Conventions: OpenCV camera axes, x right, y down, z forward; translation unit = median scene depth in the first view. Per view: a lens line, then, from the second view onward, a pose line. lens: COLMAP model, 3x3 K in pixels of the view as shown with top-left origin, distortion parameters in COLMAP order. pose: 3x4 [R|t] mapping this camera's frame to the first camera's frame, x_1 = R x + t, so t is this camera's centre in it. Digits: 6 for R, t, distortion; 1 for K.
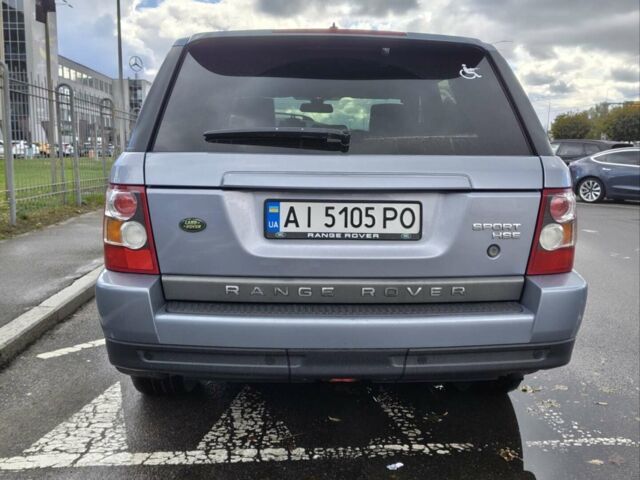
lens RADIAL K [[589.6, 0, 320.0], [0, 589.6, 240.0], [0, 0, 1]] dist [0.115419, -0.223924]
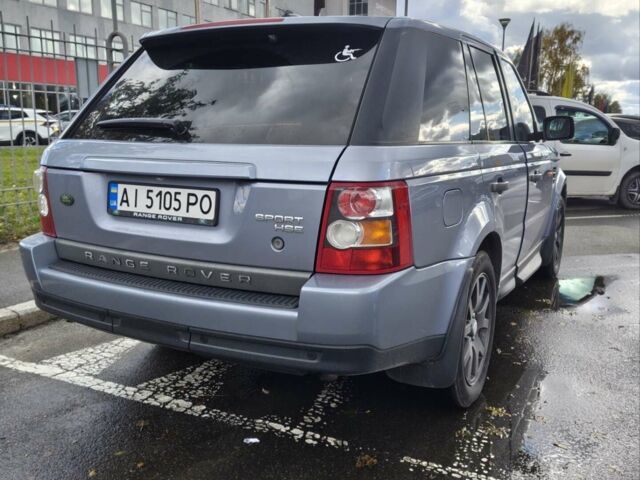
lens RADIAL K [[591.5, 0, 320.0], [0, 591.5, 240.0], [0, 0, 1]] dist [0.030247, 0.003877]
pose [[0.858001, 0.087853, -0.506079, 0.861109], [-0.069102, 0.996050, 0.055756, -0.046534], [0.508978, -0.012868, 0.860683, 0.198307]]
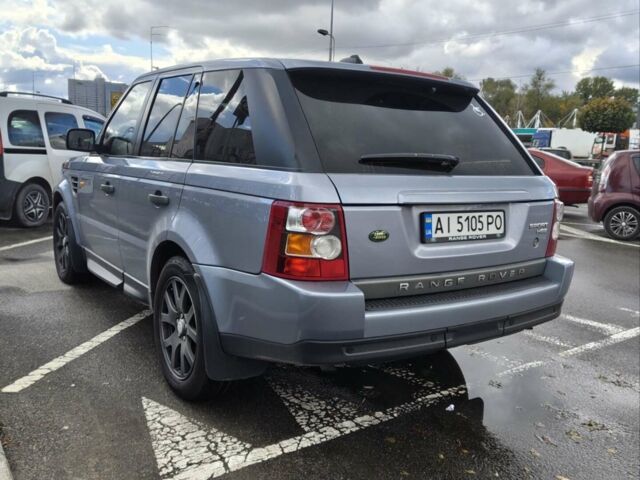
lens RADIAL K [[591.5, 0, 320.0], [0, 591.5, 240.0], [0, 0, 1]] dist [0.030247, 0.003877]
pose [[0.847675, -0.059916, 0.527122, -0.938077], [0.044811, 0.998138, 0.041393, -0.071618], [-0.528620, -0.011467, 0.848781, 0.046129]]
